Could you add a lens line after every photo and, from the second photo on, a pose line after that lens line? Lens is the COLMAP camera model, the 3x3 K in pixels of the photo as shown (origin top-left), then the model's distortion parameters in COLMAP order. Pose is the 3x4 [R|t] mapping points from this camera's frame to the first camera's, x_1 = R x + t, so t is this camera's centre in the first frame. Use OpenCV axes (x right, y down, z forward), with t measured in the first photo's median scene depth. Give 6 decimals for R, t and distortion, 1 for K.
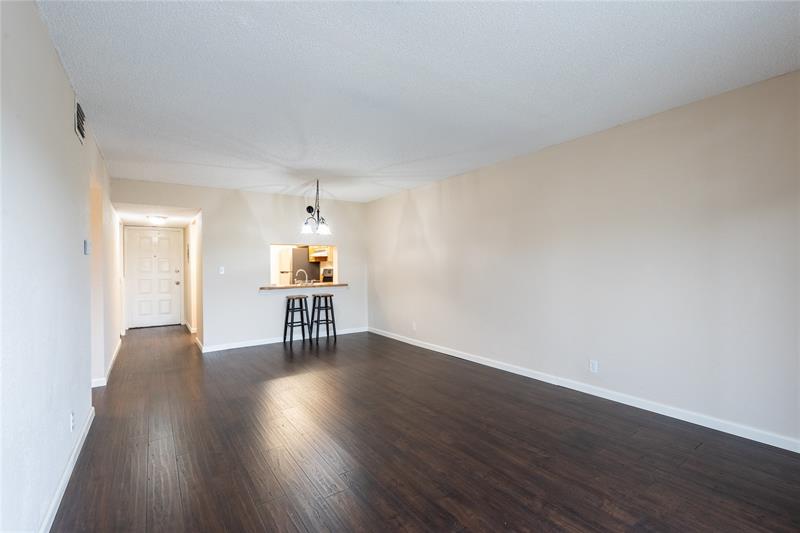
lens RADIAL K [[356.6, 0, 398.9], [0, 356.6, 266.6], [0, 0, 1]] dist [-0.004486, -0.000540]
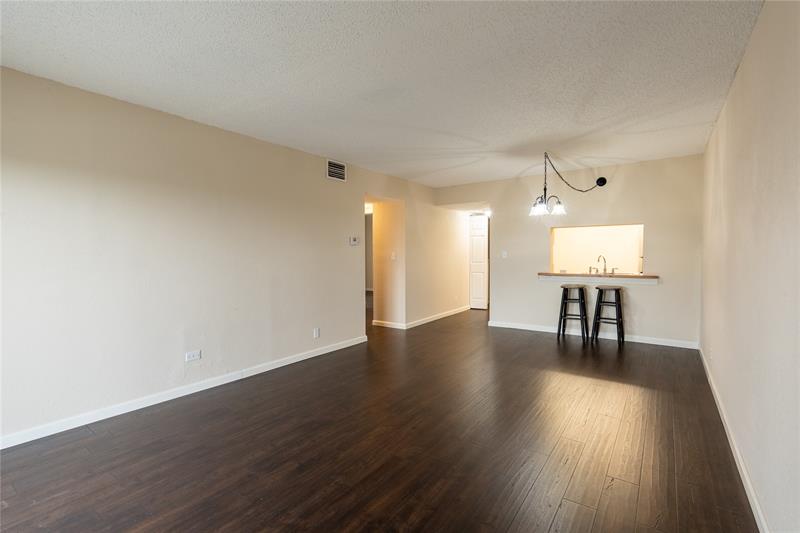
lens RADIAL K [[362.8, 0, 399.6], [0, 362.8, 266.9], [0, 0, 1]] dist [-0.001873, 0.000873]
pose [[0.333997, 0.044617, -0.941518, 0.416789], [0.002376, 0.998836, 0.048176, -0.006687], [0.942571, -0.018328, 0.333502, 0.304209]]
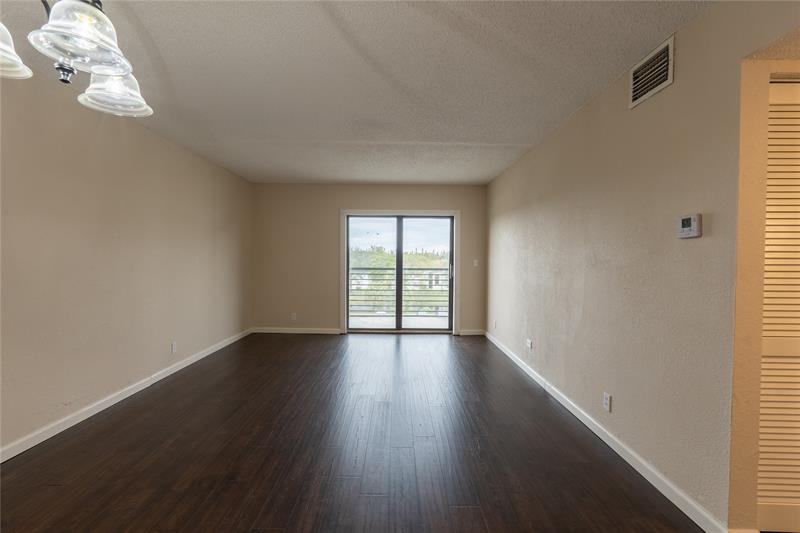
lens RADIAL K [[356.6, 0, 398.9], [0, 356.6, 266.6], [0, 0, 1]] dist [-0.004486, -0.000540]
pose [[-0.826418, -0.009700, 0.562974, -0.390384], [-0.000671, 0.999868, 0.016242, 0.002478], [-0.563057, 0.013045, -0.826315, 0.877555]]
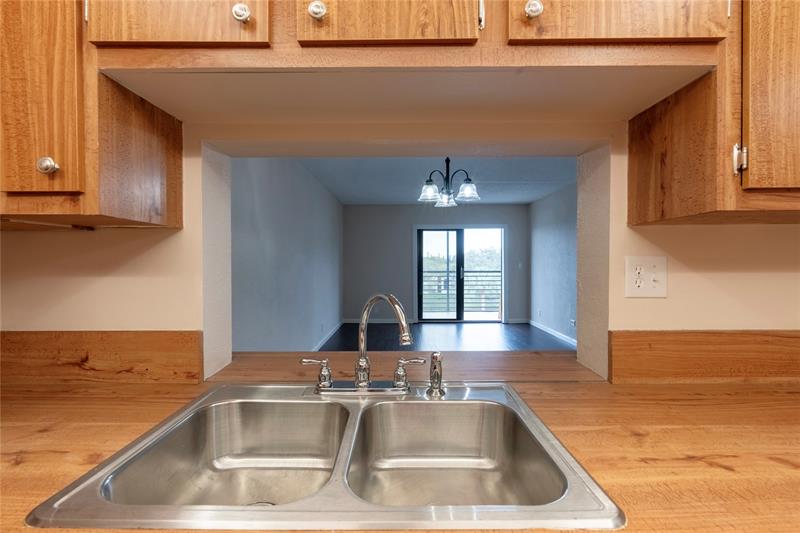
lens RADIAL K [[365.8, 0, 399.0], [0, 365.8, 266.5], [0, 0, 1]] dist [-0.002610, -0.000678]
pose [[-0.817165, 0.007493, 0.576355, -0.399576], [0.012610, 0.999909, 0.004879, -0.000900], [-0.576266, 0.011254, -0.817185, 1.238729]]
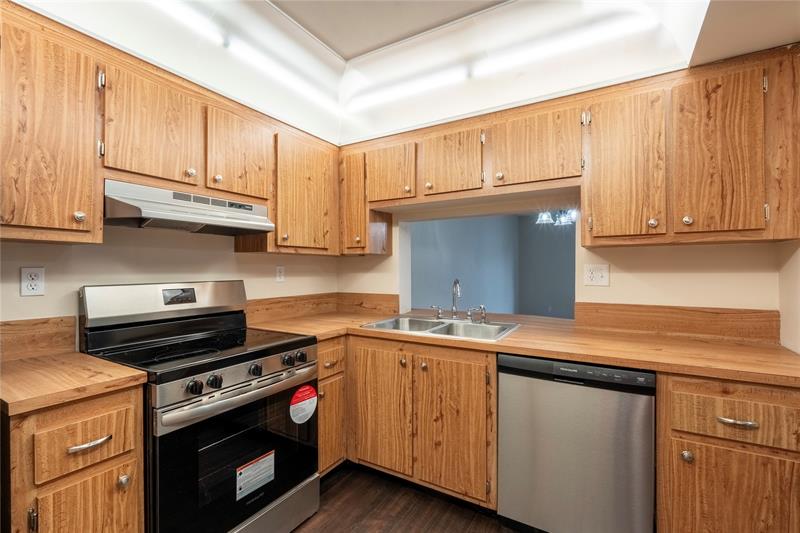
lens RADIAL K [[362.8, 0, 399.6], [0, 362.8, 266.9], [0, 0, 1]] dist [-0.001873, 0.000873]
pose [[-0.407509, 0.014619, 0.913084, -0.639376], [0.010955, 0.999878, -0.011120, 0.000721], [-0.913135, 0.005471, -0.407619, 1.334959]]
